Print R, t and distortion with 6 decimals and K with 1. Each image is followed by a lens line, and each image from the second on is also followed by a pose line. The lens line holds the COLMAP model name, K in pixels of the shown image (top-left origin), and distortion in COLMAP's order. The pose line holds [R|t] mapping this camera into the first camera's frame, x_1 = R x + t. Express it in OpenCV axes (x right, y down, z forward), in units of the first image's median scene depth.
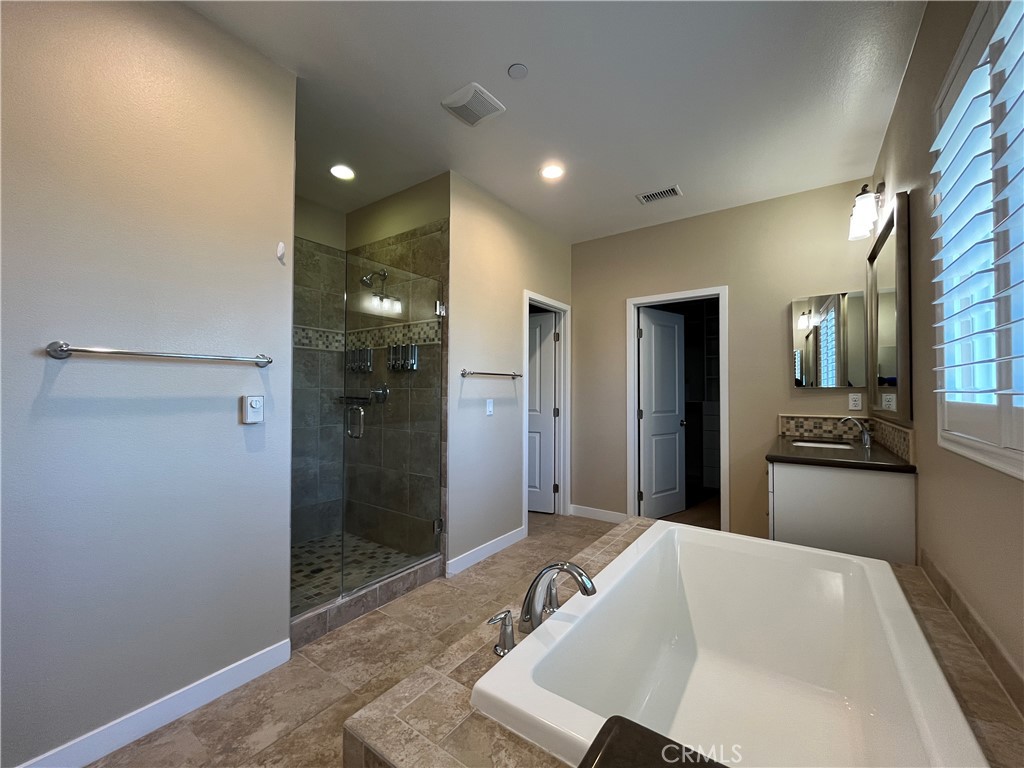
lens RADIAL K [[411.9, 0, 512.9], [0, 411.9, 382.3], [0, 0, 1]] dist [-0.001570, -0.000453]
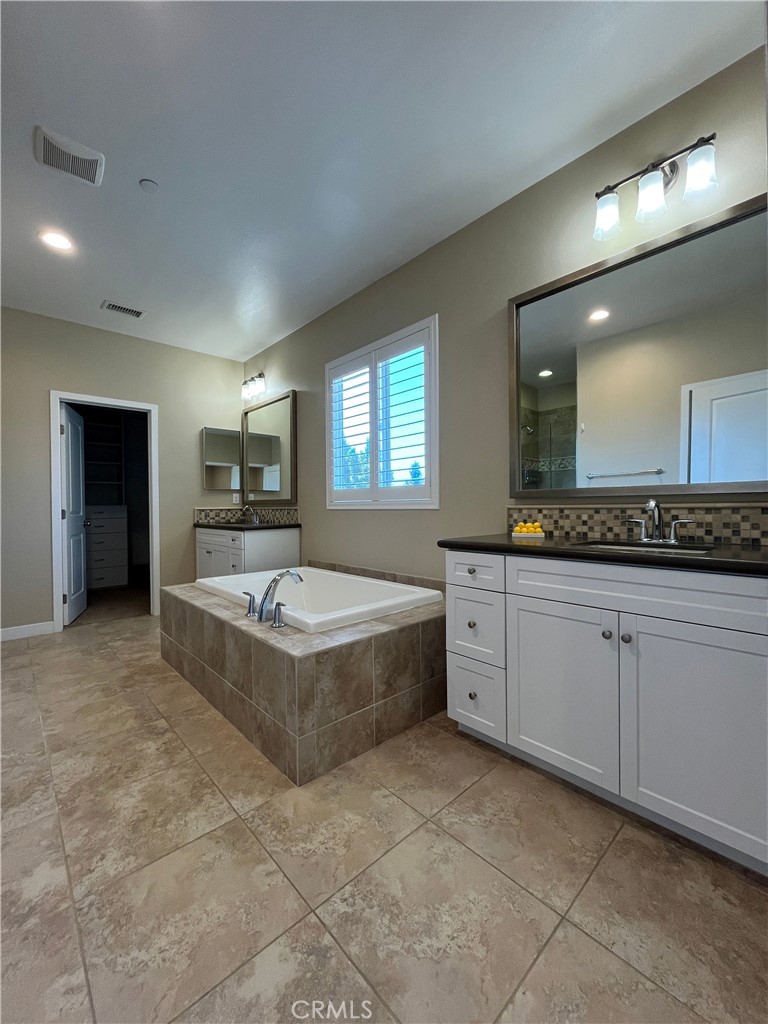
lens RADIAL K [[411.9, 0, 385.5], [0, 411.9, 510.1], [0, 0, 1]] dist [-0.001570, -0.000453]
pose [[0.196981, -0.014130, 0.980305, -0.610015], [-0.008367, 0.999835, 0.016093, 0.058304], [-0.980372, -0.011372, 0.196830, 0.095556]]
